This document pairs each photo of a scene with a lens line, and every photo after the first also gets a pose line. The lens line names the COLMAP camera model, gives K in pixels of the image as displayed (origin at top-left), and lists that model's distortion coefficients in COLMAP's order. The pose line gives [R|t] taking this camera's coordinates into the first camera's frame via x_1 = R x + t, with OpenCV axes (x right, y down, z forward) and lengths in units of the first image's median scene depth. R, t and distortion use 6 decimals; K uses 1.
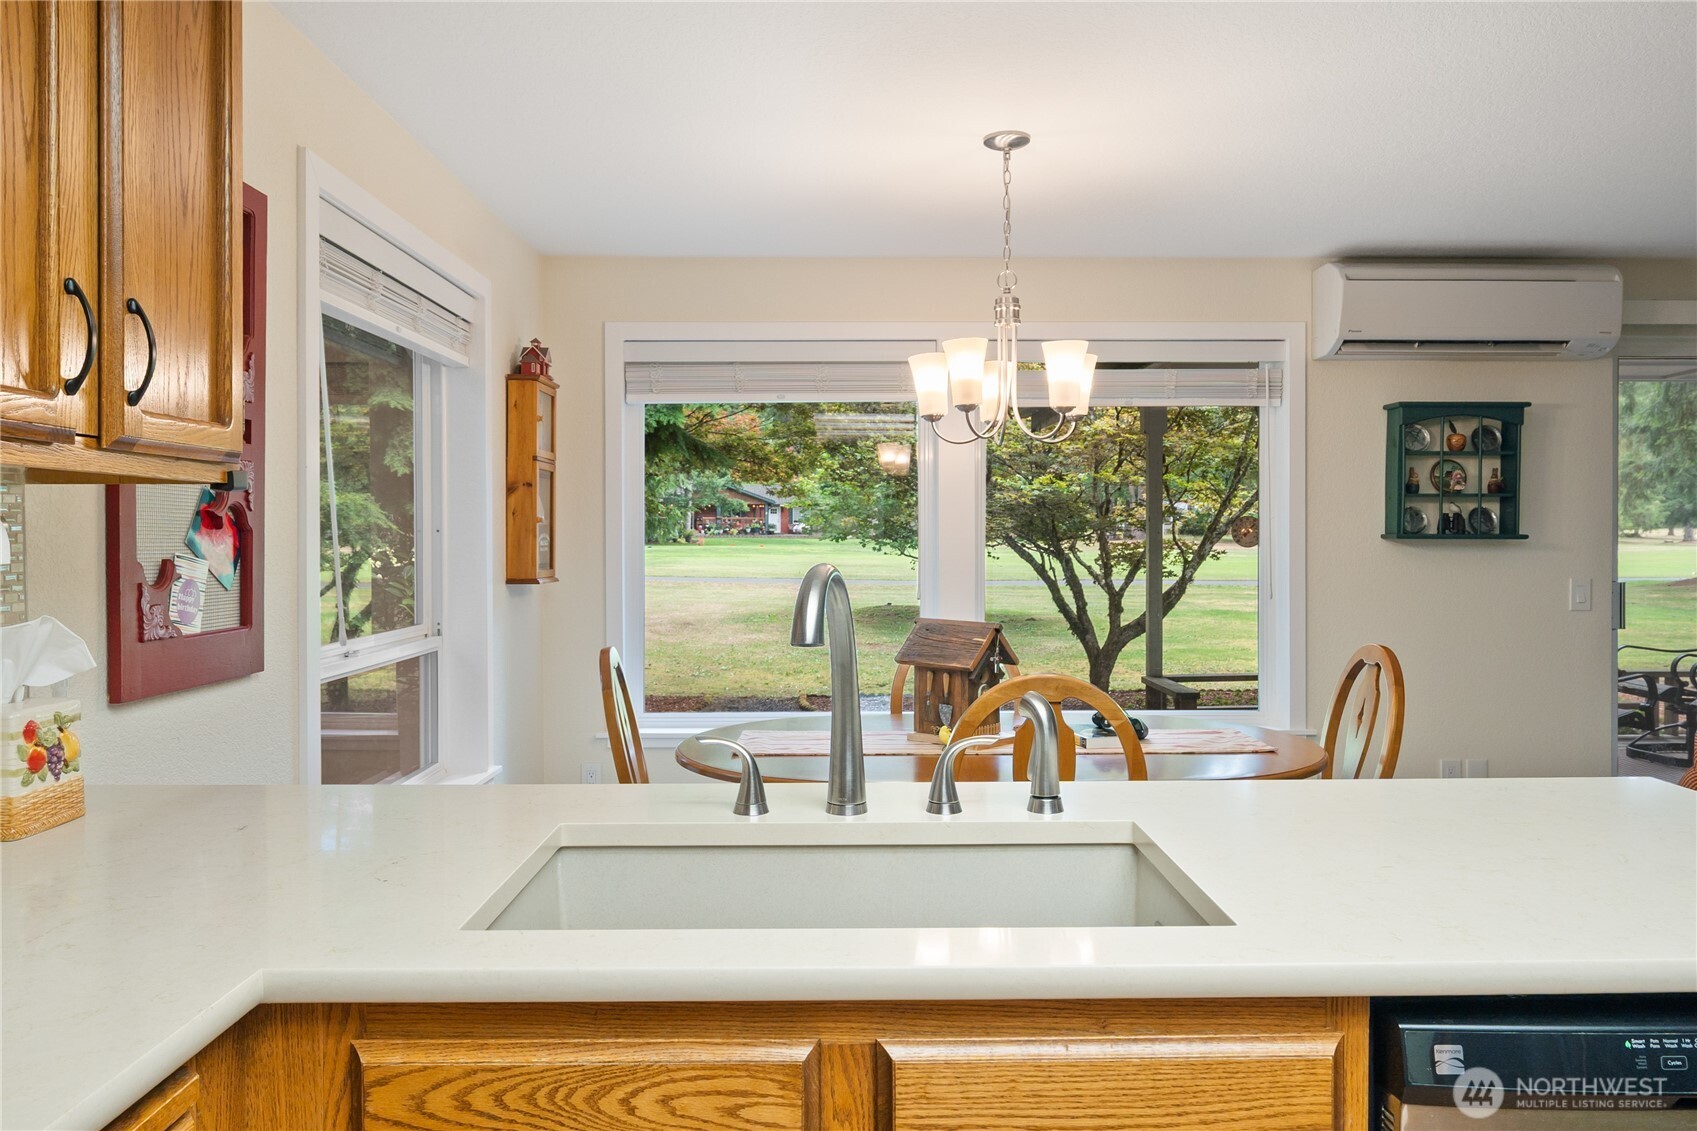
lens RADIAL K [[1210.2, 0, 851.1], [0, 1210.2, 535.7], [0, 0, 1]] dist [-0.001440, -0.000902]
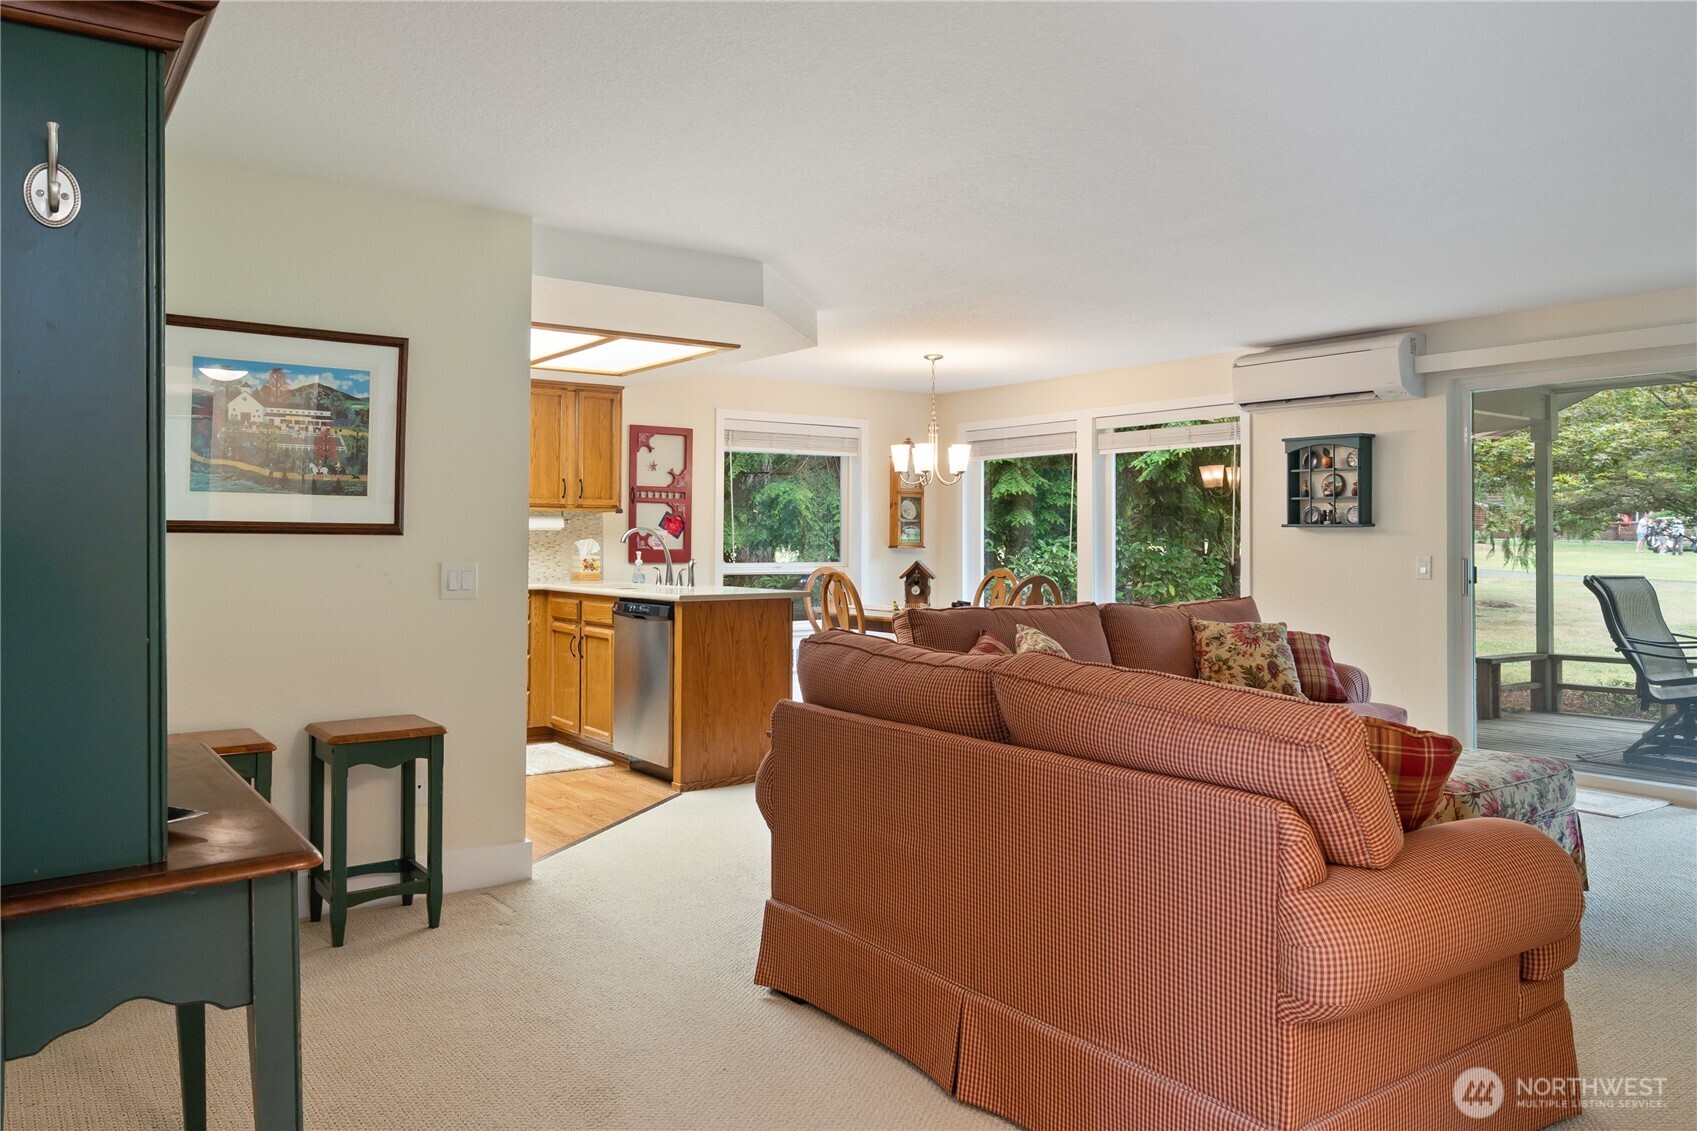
lens RADIAL K [[1210.2, 0, 851.1], [0, 1210.2, 535.7], [0, 0, 1]] dist [-0.001440, -0.000902]
pose [[0.571544, 0.002013, -0.820569, 1.382148], [-0.008122, 0.999962, -0.003204, 0.022094], [0.820531, 0.008496, 0.571538, -0.330057]]
